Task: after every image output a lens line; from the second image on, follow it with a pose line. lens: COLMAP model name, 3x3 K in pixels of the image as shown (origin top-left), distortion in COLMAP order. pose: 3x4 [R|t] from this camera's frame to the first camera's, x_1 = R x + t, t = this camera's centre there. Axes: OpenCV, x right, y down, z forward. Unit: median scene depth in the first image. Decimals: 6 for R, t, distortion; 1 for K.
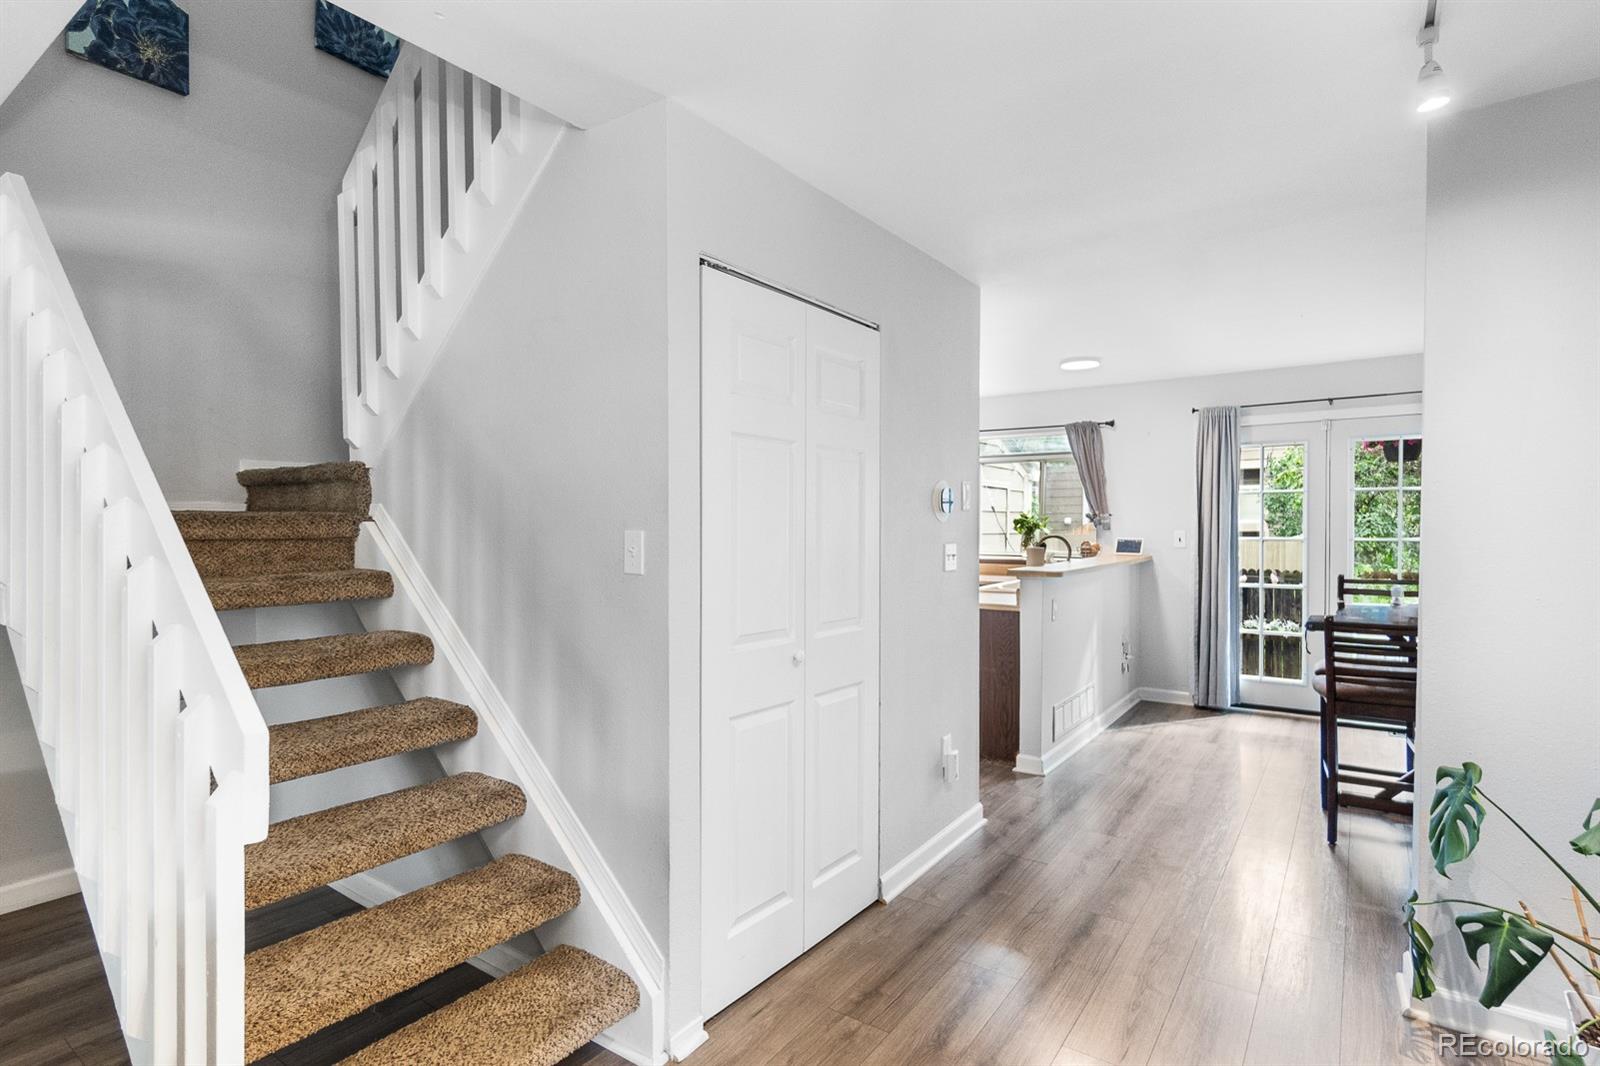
lens RADIAL K [[798.0, 0, 799.8], [0, 798.0, 536.0], [0, 0, 1]] dist [-0.002382, -0.000222]
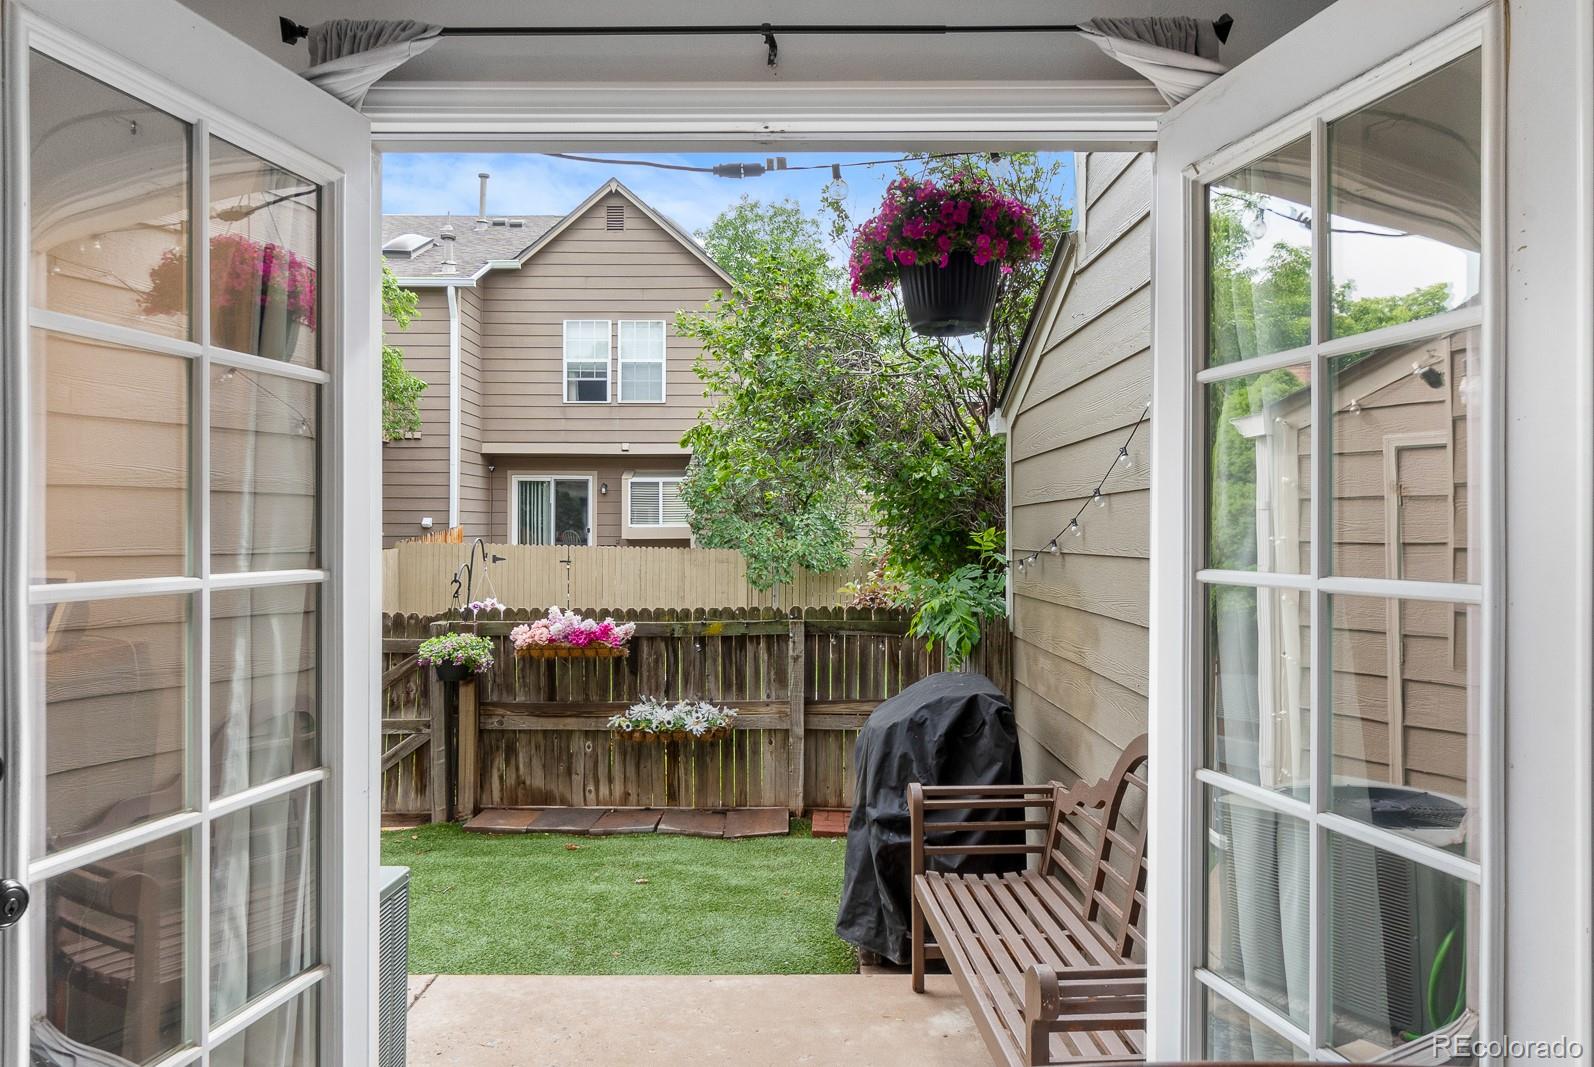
lens RADIAL K [[966.8, 0, 795.6], [0, 966.8, 525.0], [0, 0, 1]] dist [-0.001044, -0.000867]
pose [[0.813731, 0.008471, 0.581180, 0.450968], [0.002982, 0.999820, -0.018748, -0.004350], [-0.581234, 0.016989, 0.813559, 0.680915]]
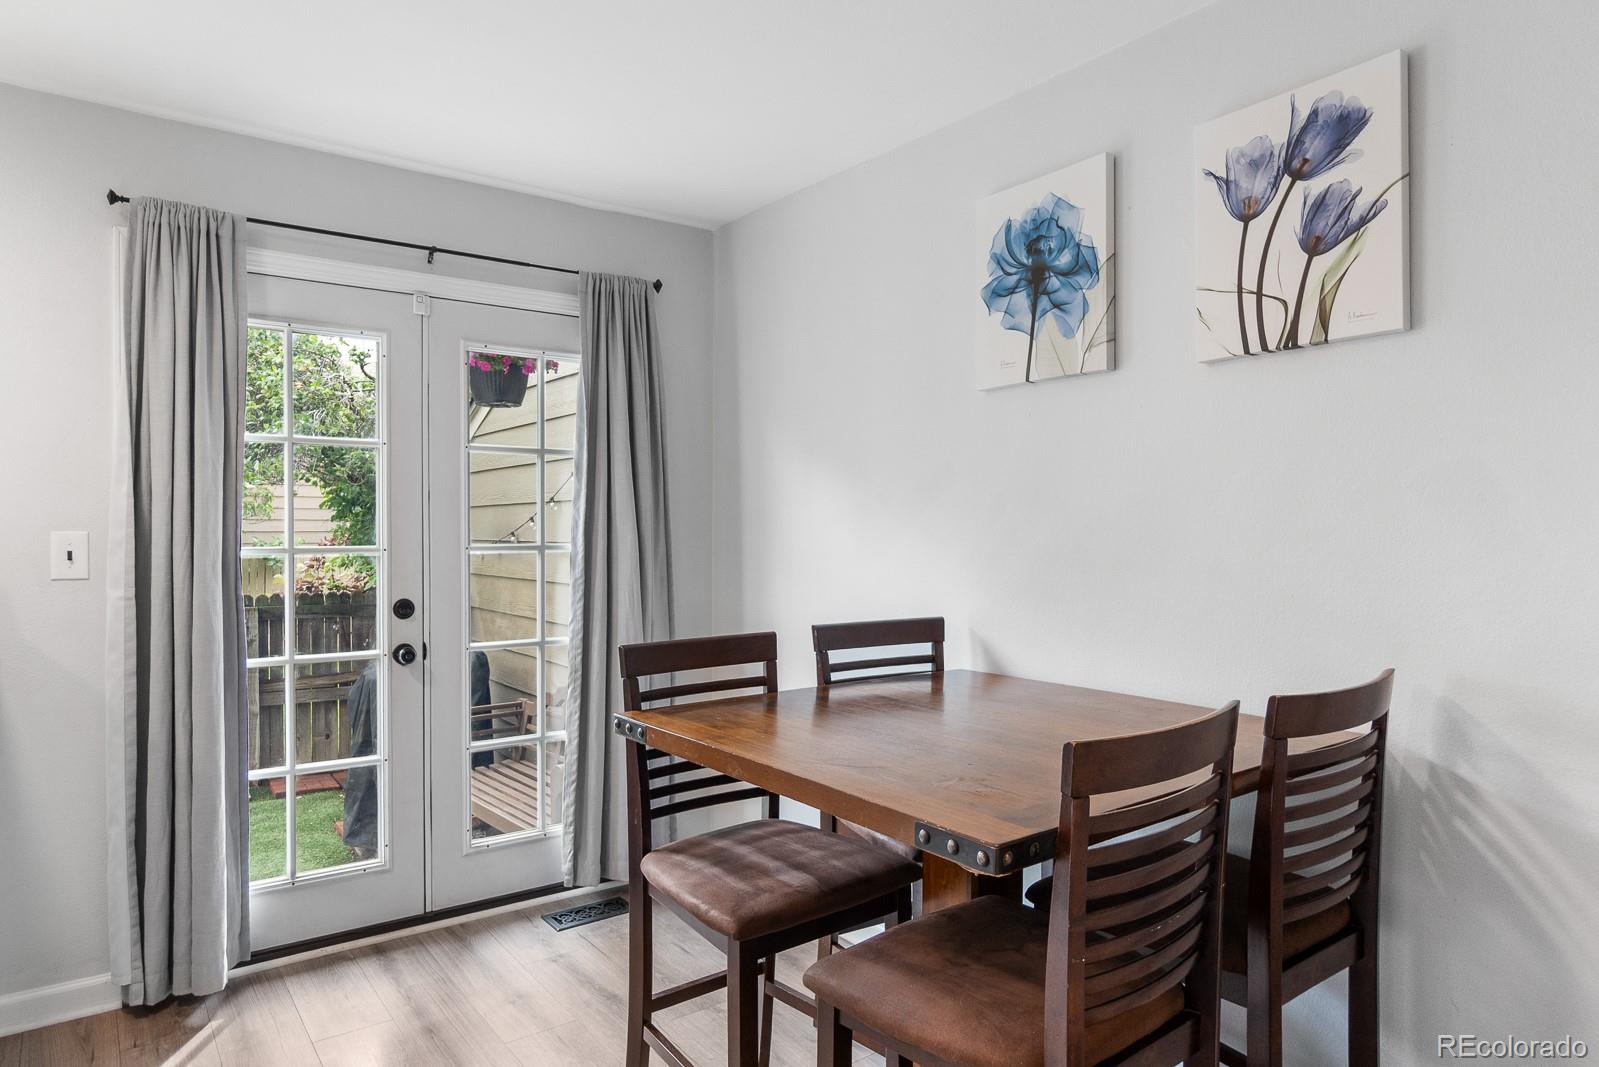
lens RADIAL K [[969.8, 0, 796.8], [0, 969.8, 545.7], [0, 0, 1]] dist [-0.001044, -0.000867]
pose [[0.303476, -0.015318, 0.952716, 0.167443], [0.009007, 0.999872, 0.013207, -0.002689], [-0.952797, 0.004573, 0.303575, 0.572677]]
